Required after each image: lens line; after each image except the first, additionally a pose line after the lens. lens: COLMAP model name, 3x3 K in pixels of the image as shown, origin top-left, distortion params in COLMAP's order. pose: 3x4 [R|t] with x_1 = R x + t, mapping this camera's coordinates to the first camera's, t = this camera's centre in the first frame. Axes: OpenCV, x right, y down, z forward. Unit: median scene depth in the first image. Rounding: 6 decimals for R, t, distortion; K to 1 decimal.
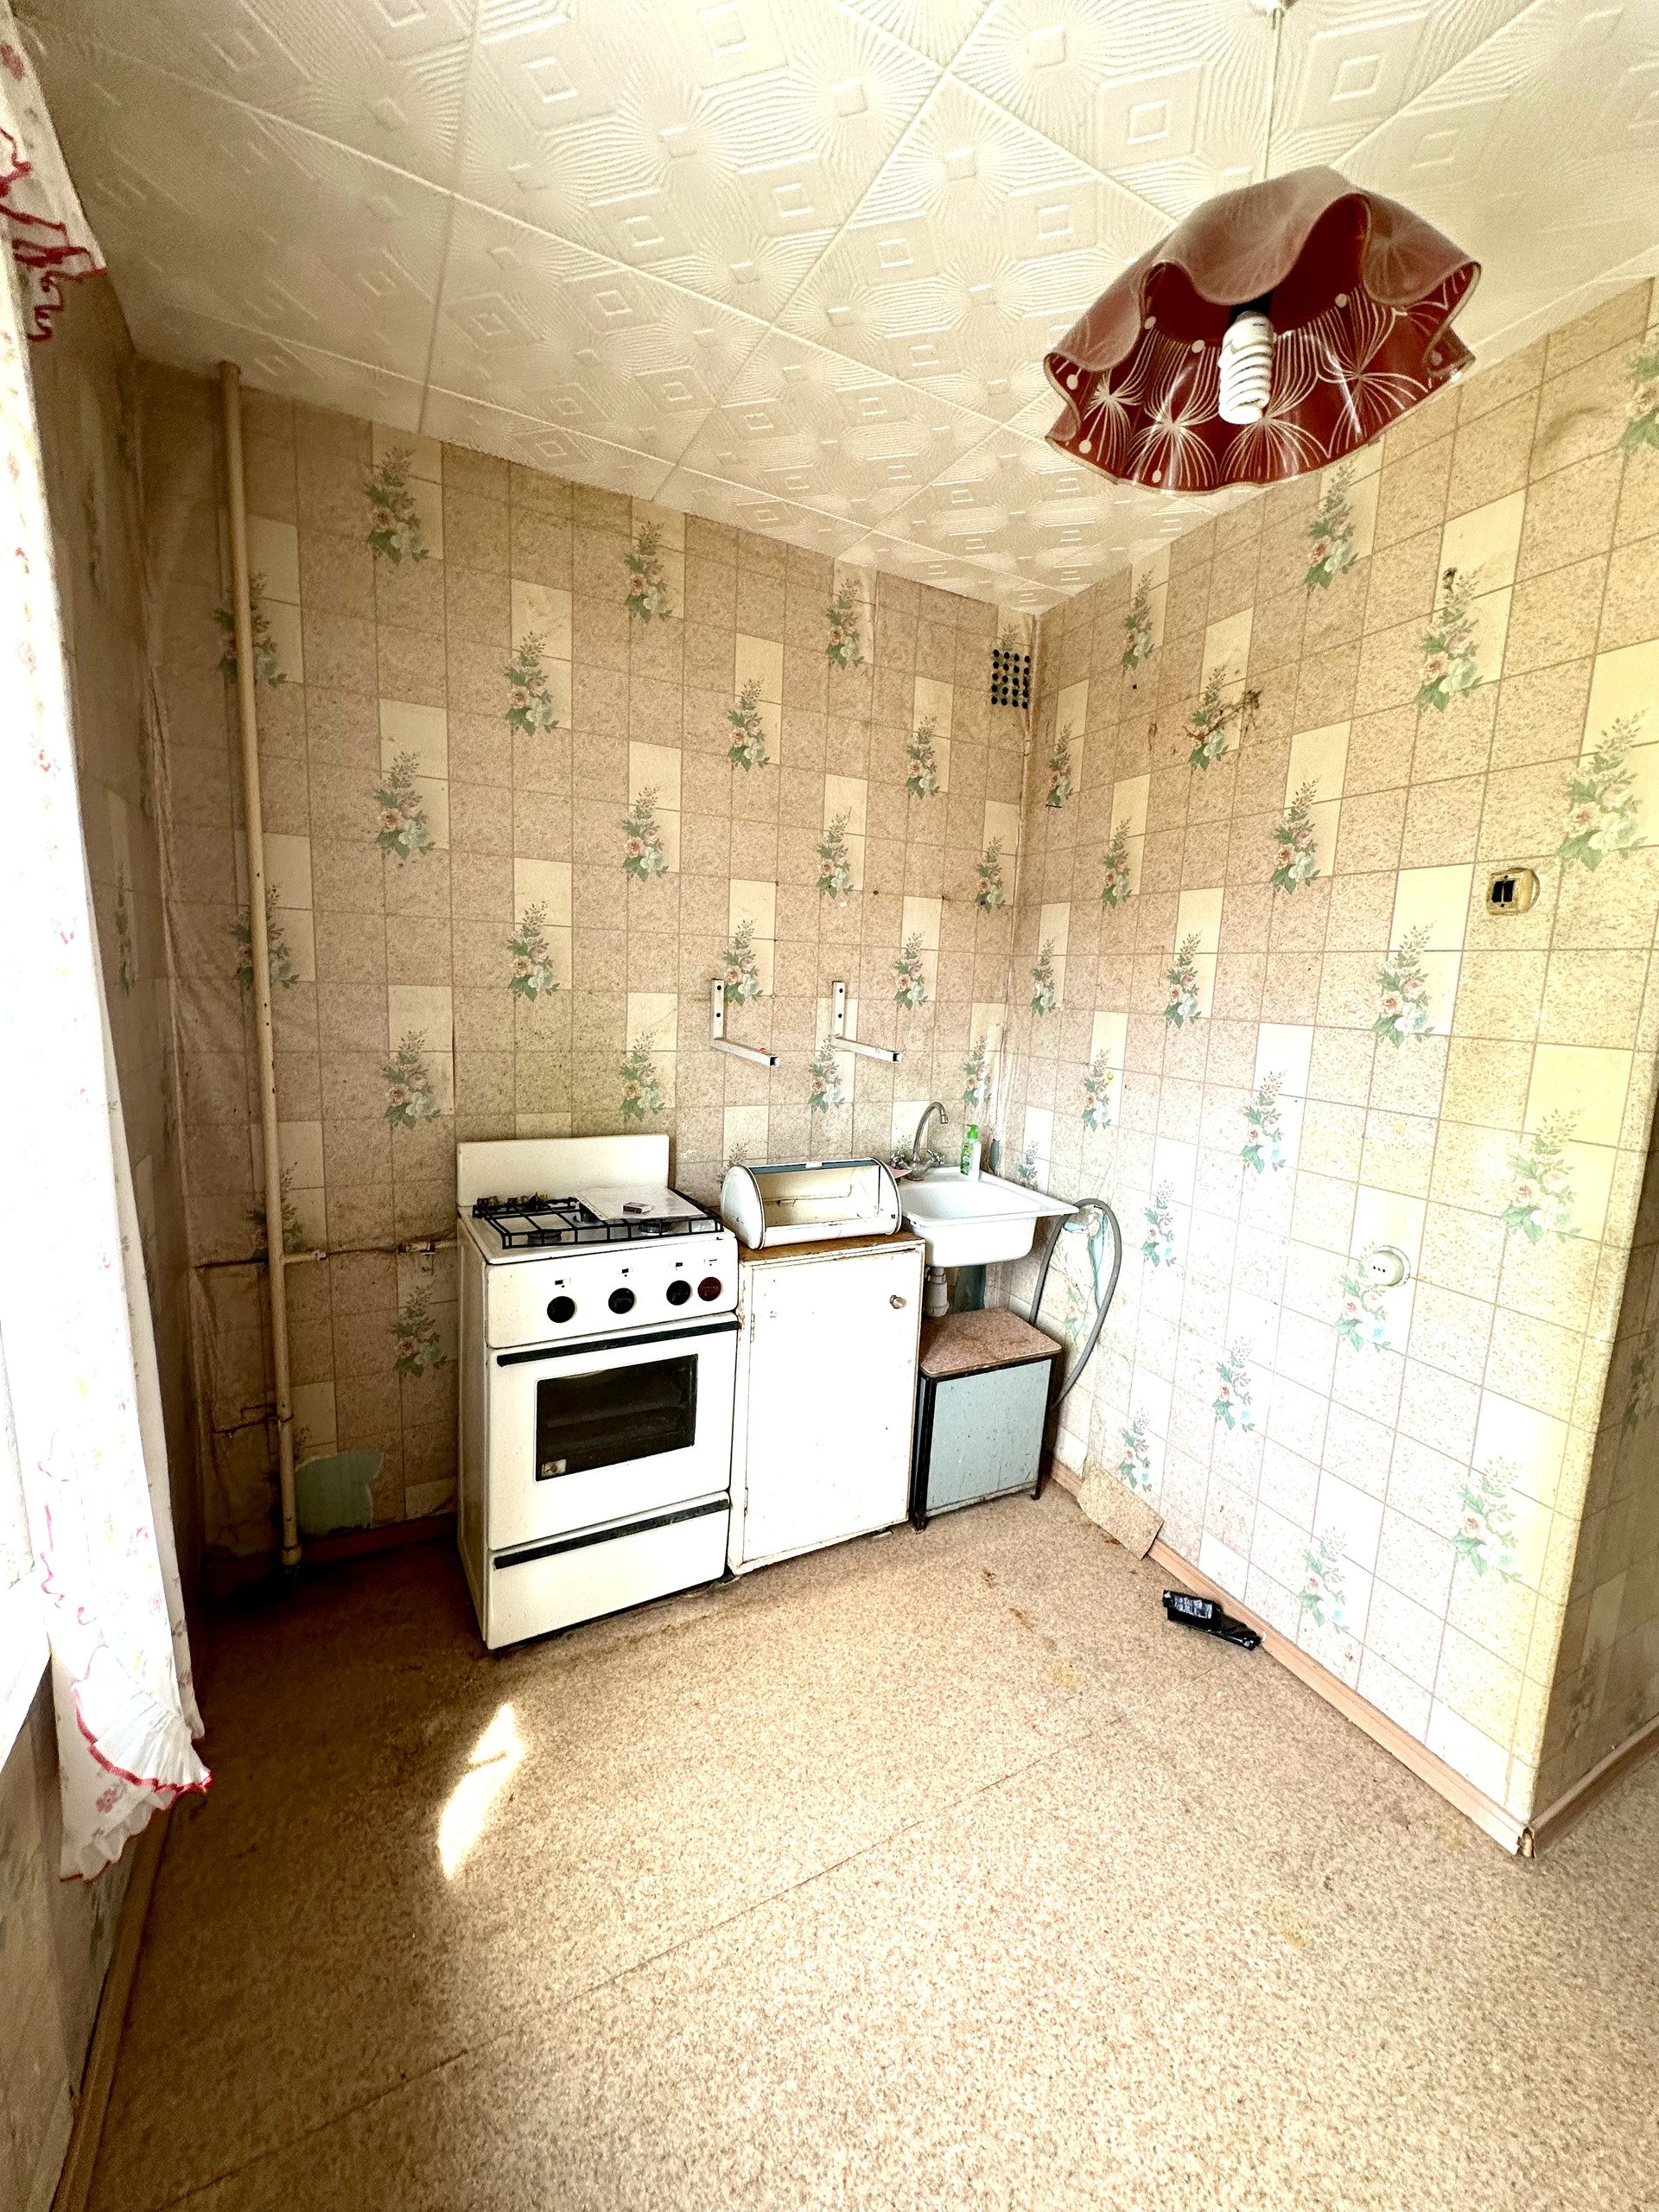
lens RADIAL K [[882.0, 0, 832.1], [0, 882.0, 1096.2], [0, 0, 1]] dist [-0.001082, 0.000198]
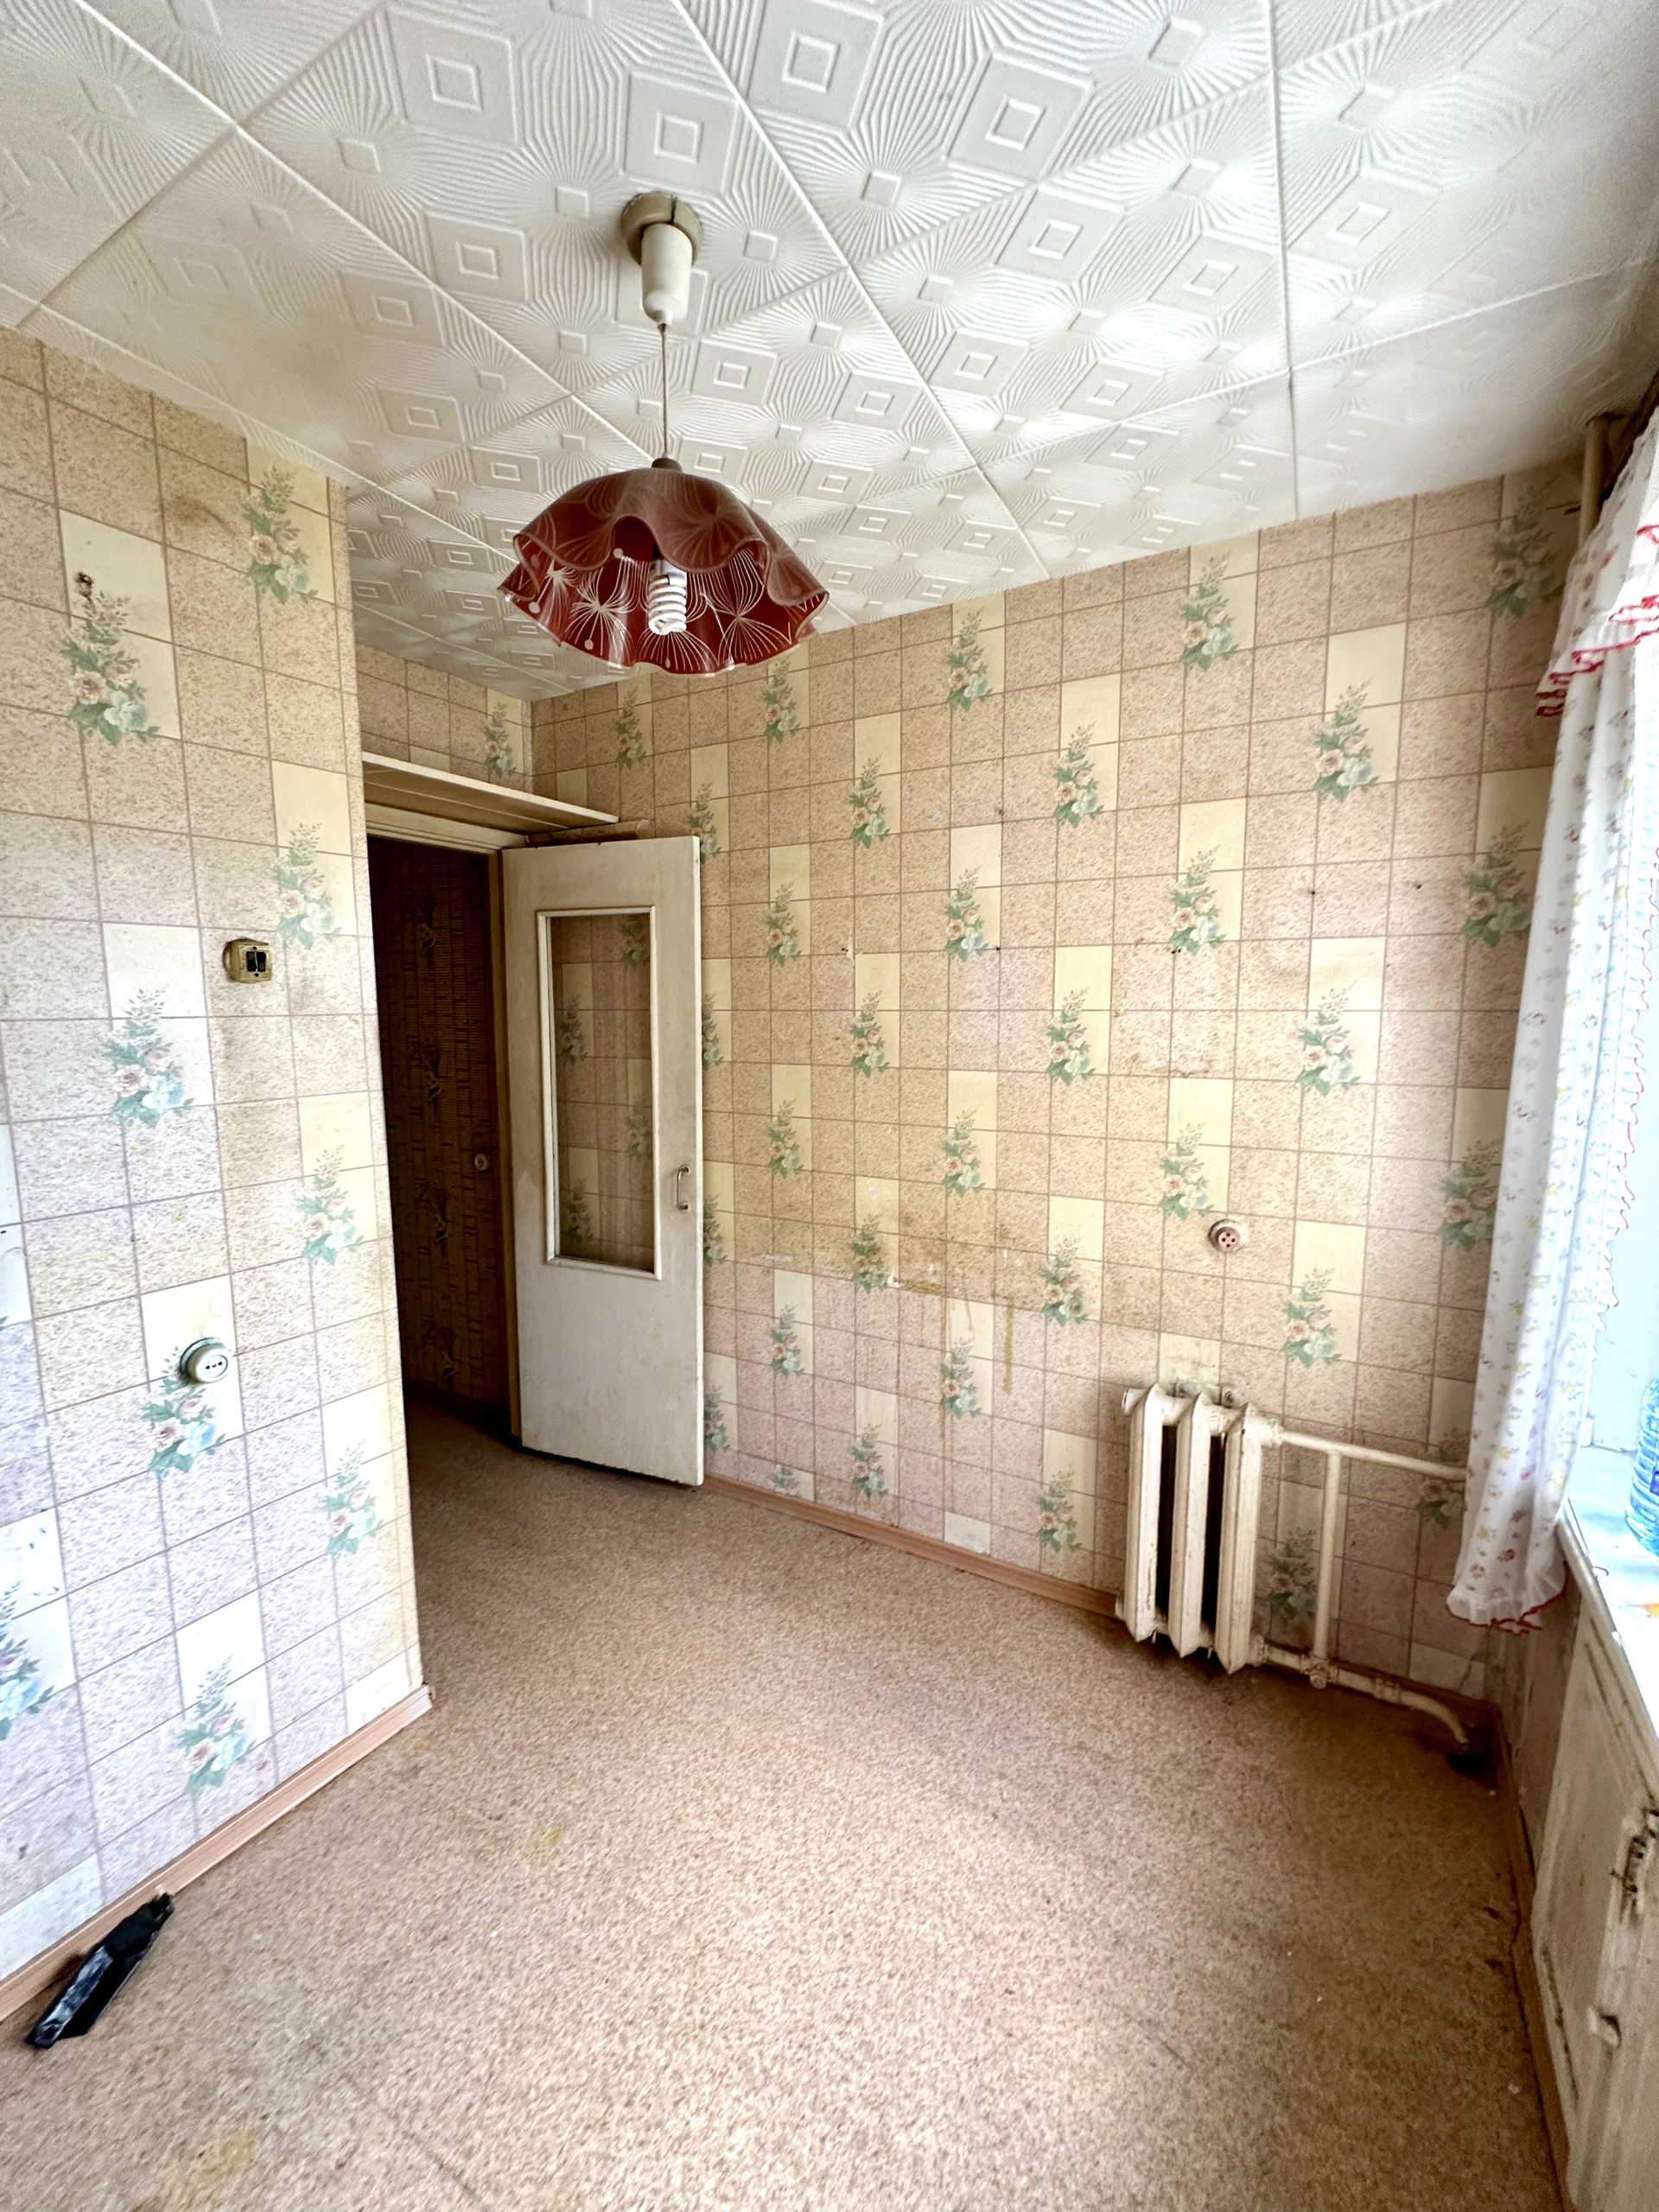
lens RADIAL K [[882.0, 0, 821.4], [0, 882.0, 1101.7], [0, 0, 1]] dist [-0.001082, 0.000198]
pose [[-0.531978, -0.134067, 0.836077, -0.486840], [0.096824, 0.971279, 0.217354, -0.228477], [-0.841204, 0.196580, -0.503718, 0.975518]]
